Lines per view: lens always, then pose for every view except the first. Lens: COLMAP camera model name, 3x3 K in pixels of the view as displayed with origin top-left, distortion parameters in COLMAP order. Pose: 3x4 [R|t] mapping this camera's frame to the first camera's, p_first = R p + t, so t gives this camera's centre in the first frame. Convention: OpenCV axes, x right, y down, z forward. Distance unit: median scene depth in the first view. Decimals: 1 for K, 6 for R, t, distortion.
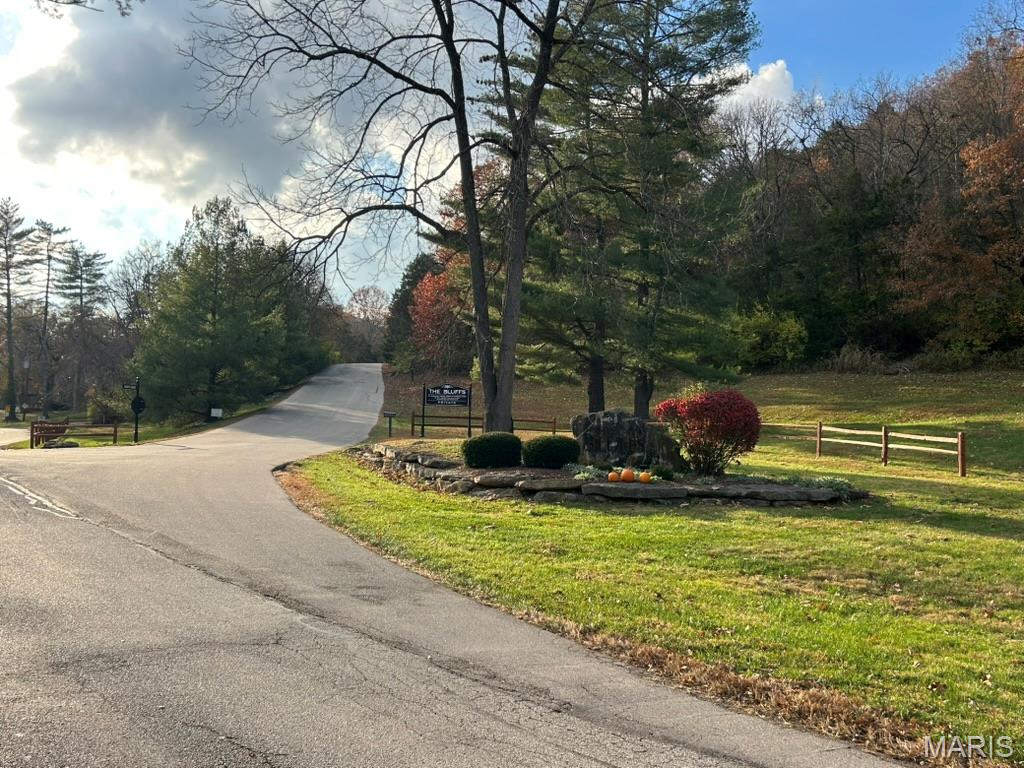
lens RADIAL K [[953.5, 0, 512.2], [0, 953.5, 386.9], [0, 0, 1]] dist [0.049074, 0.000000]
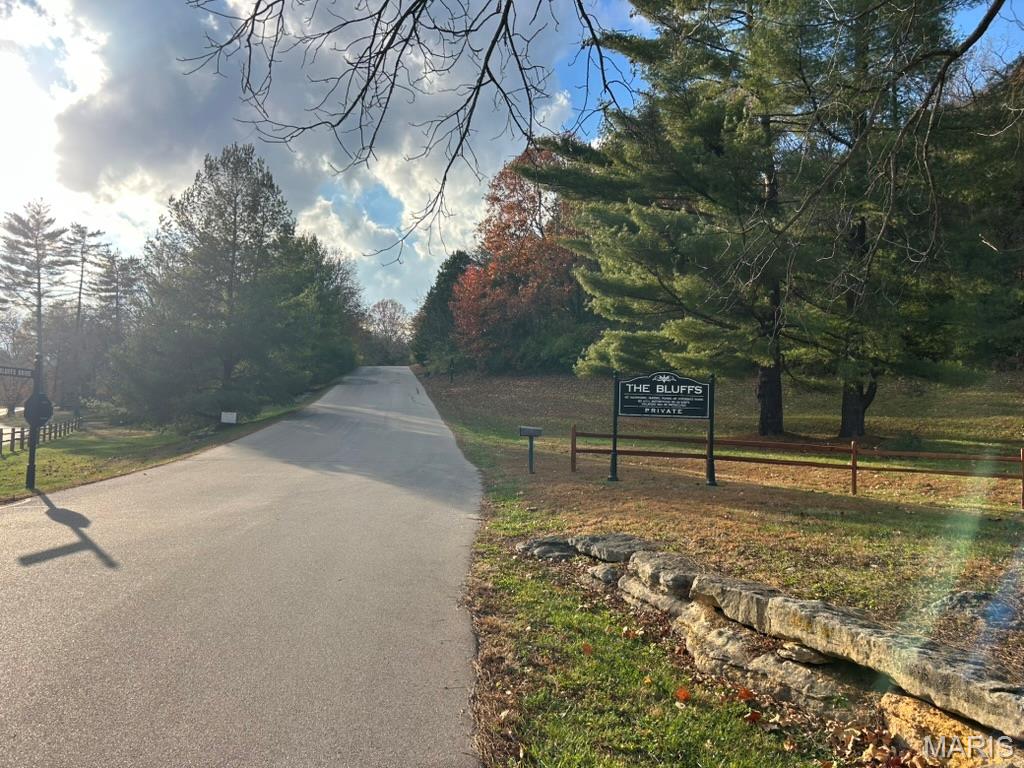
lens RADIAL K [[782.7, 0, 511.7], [0, 782.7, 380.6], [0, 0, 1]] dist [0.071702, -0.030758]
pose [[0.999796, 0.009483, 0.017838, -0.041435], [-0.009248, 0.999870, -0.013193, 0.001783], [-0.017961, 0.013025, 0.999754, 0.158191]]
